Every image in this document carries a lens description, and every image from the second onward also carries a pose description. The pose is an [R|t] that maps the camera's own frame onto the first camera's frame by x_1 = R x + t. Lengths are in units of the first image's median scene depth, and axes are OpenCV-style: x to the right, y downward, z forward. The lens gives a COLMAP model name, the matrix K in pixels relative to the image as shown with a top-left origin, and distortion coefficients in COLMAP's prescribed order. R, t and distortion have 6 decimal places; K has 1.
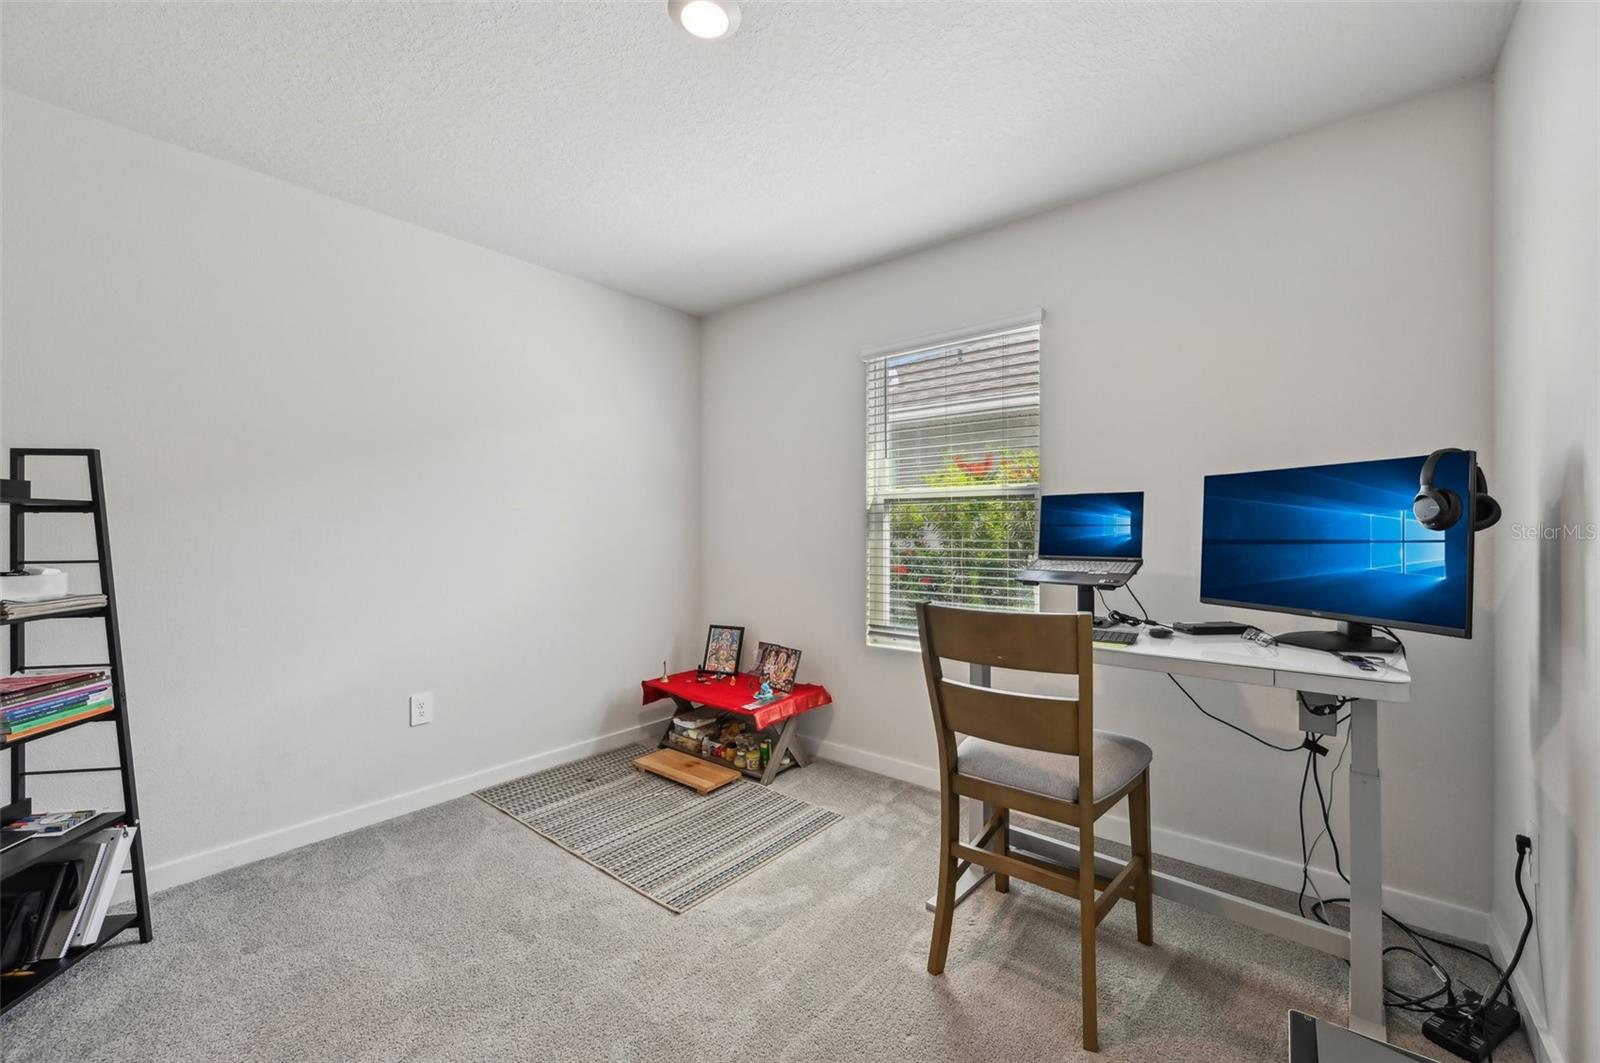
lens RADIAL K [[634.0, 0, 804.0], [0, 634.0, 528.2], [0, 0, 1]] dist [0.001611, -0.000060]
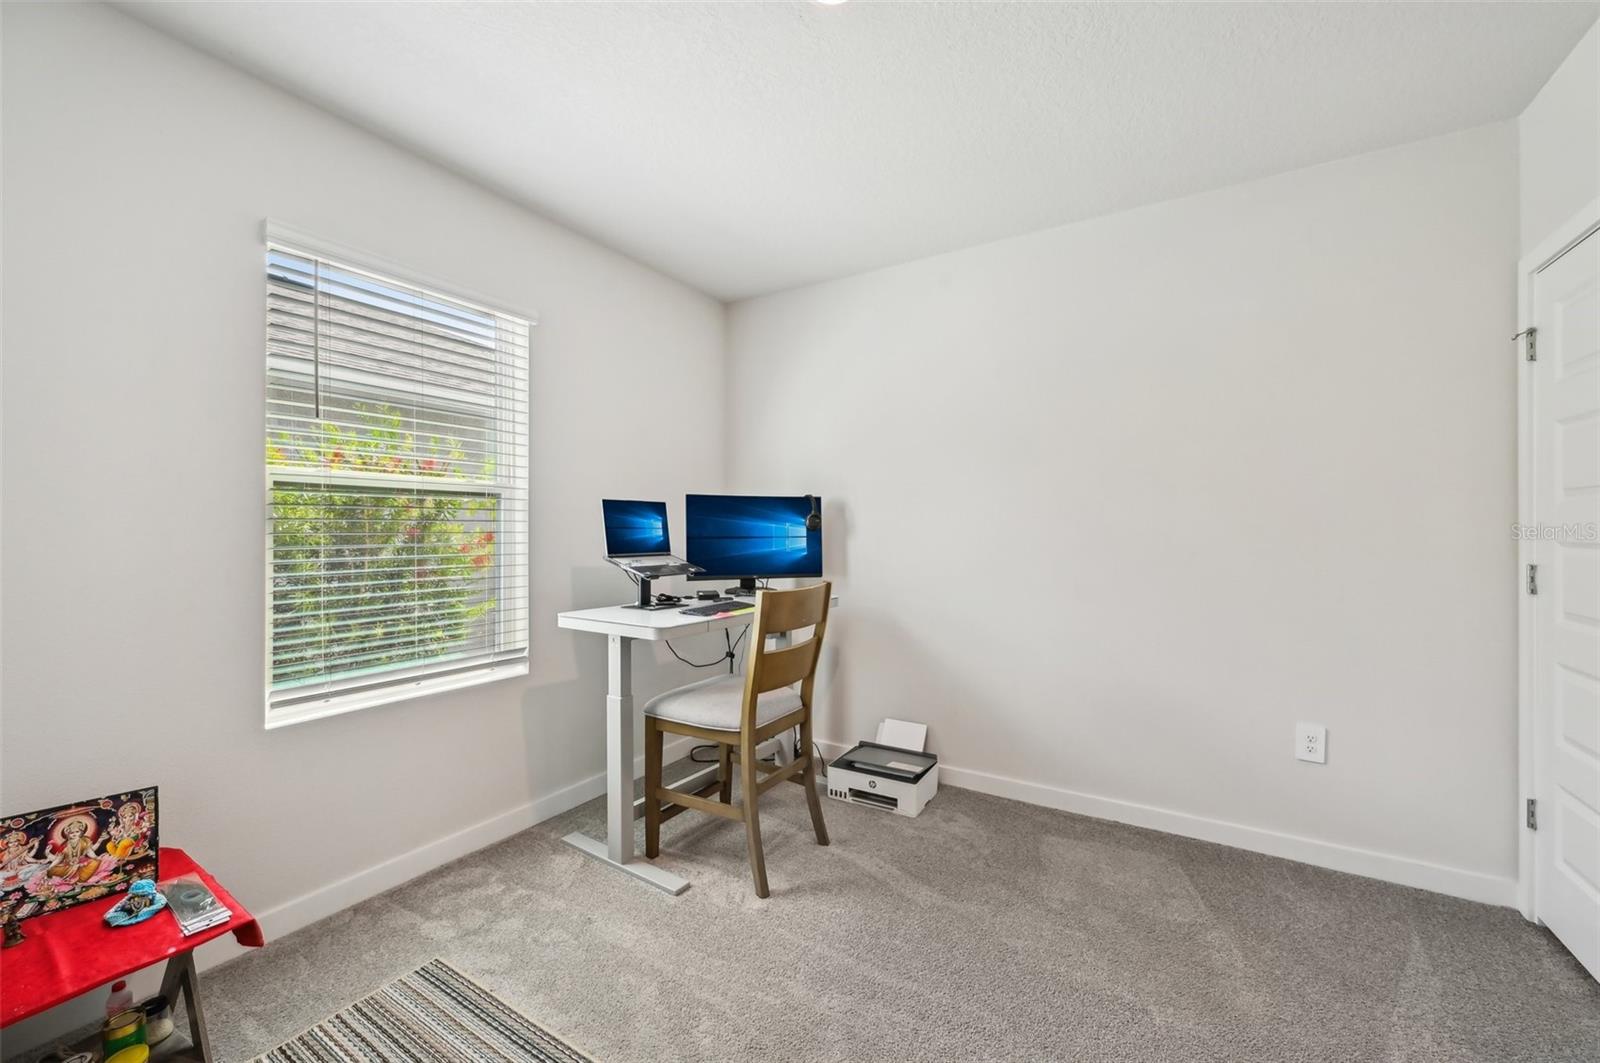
lens RADIAL K [[634.0, 0, 804.0], [0, 634.0, 528.2], [0, 0, 1]] dist [0.001611, -0.000060]
pose [[-0.127315, 0.000579, 0.991862, -0.823112], [-0.002484, 0.999997, -0.000902, -0.002409], [-0.991859, -0.002579, -0.127313, 0.880781]]
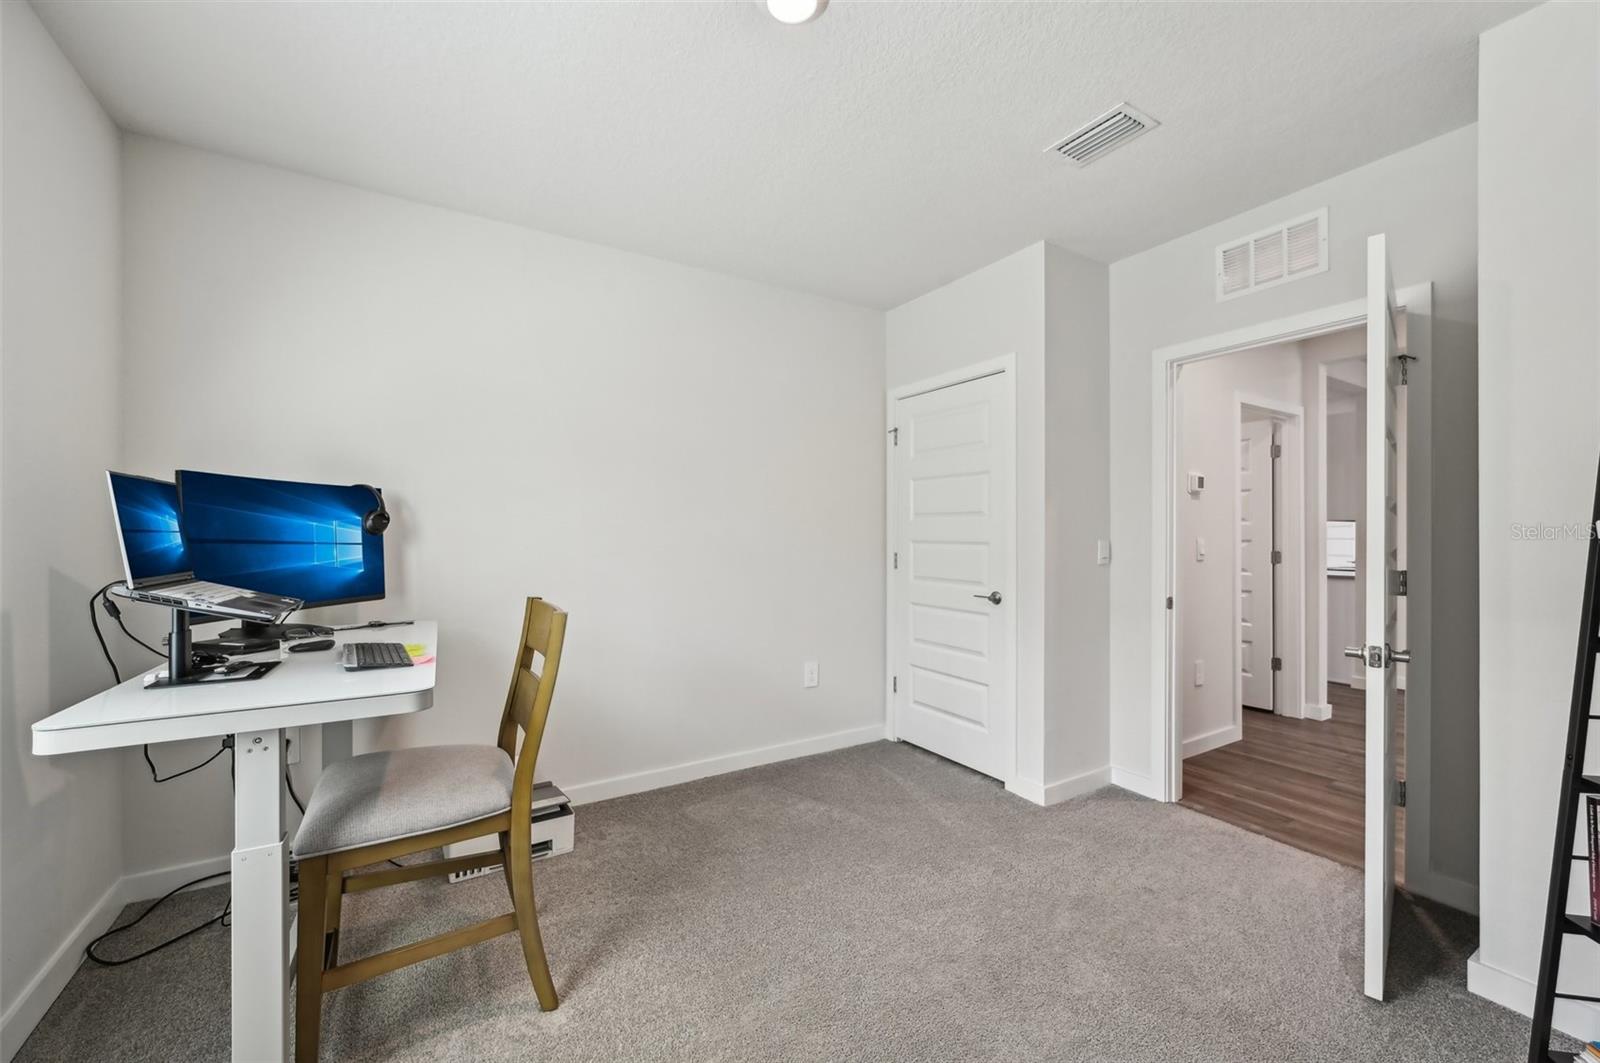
lens RADIAL K [[634.0, 0, 804.0], [0, 634.0, 528.2], [0, 0, 1]] dist [0.001611, -0.000060]
pose [[-0.945078, -0.001875, 0.326838, -0.372170], [-0.005042, 0.999948, -0.008843, -0.003902], [-0.326805, -0.010005, -0.945039, 1.451557]]
